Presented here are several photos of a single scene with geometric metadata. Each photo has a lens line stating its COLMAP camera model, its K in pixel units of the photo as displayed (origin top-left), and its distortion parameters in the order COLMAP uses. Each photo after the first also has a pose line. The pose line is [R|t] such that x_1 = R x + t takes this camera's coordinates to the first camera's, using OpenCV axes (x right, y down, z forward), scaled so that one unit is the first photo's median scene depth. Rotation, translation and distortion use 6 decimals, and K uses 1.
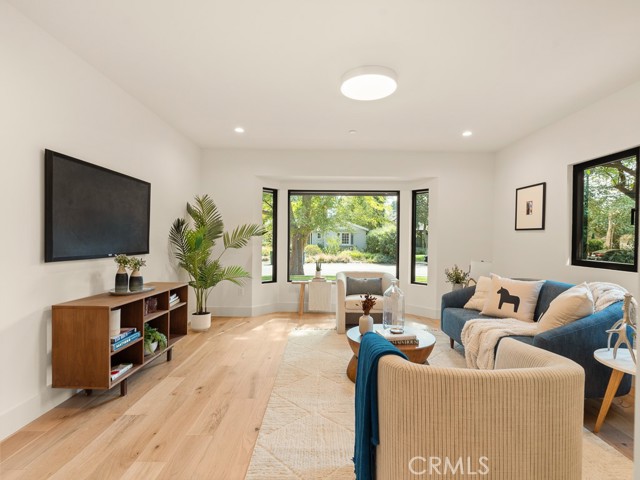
lens RADIAL K [[316.2, 0, 319.9], [0, 316.2, 241.6], [0, 0, 1]] dist [-0.001588, -0.000610]
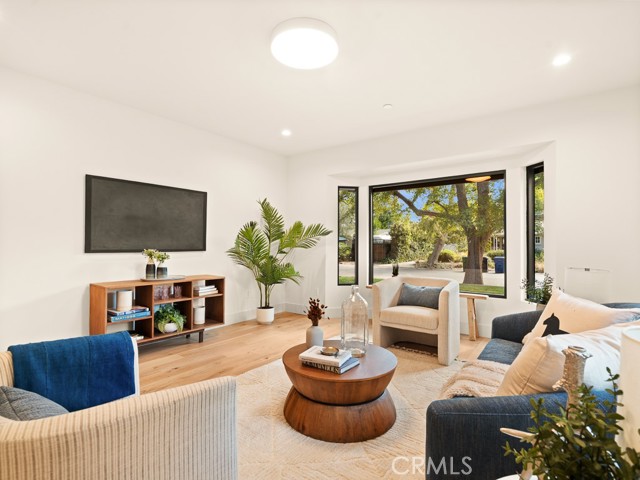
lens RADIAL K [[316.2, 0, 320.1], [0, 316.2, 239.6], [0, 0, 1]] dist [-0.001588, -0.000610]
pose [[0.813514, -0.013066, -0.581399, 0.644861], [-0.000271, 0.999739, -0.022847, 0.029418], [0.581545, 0.018744, 0.813298, 0.347813]]
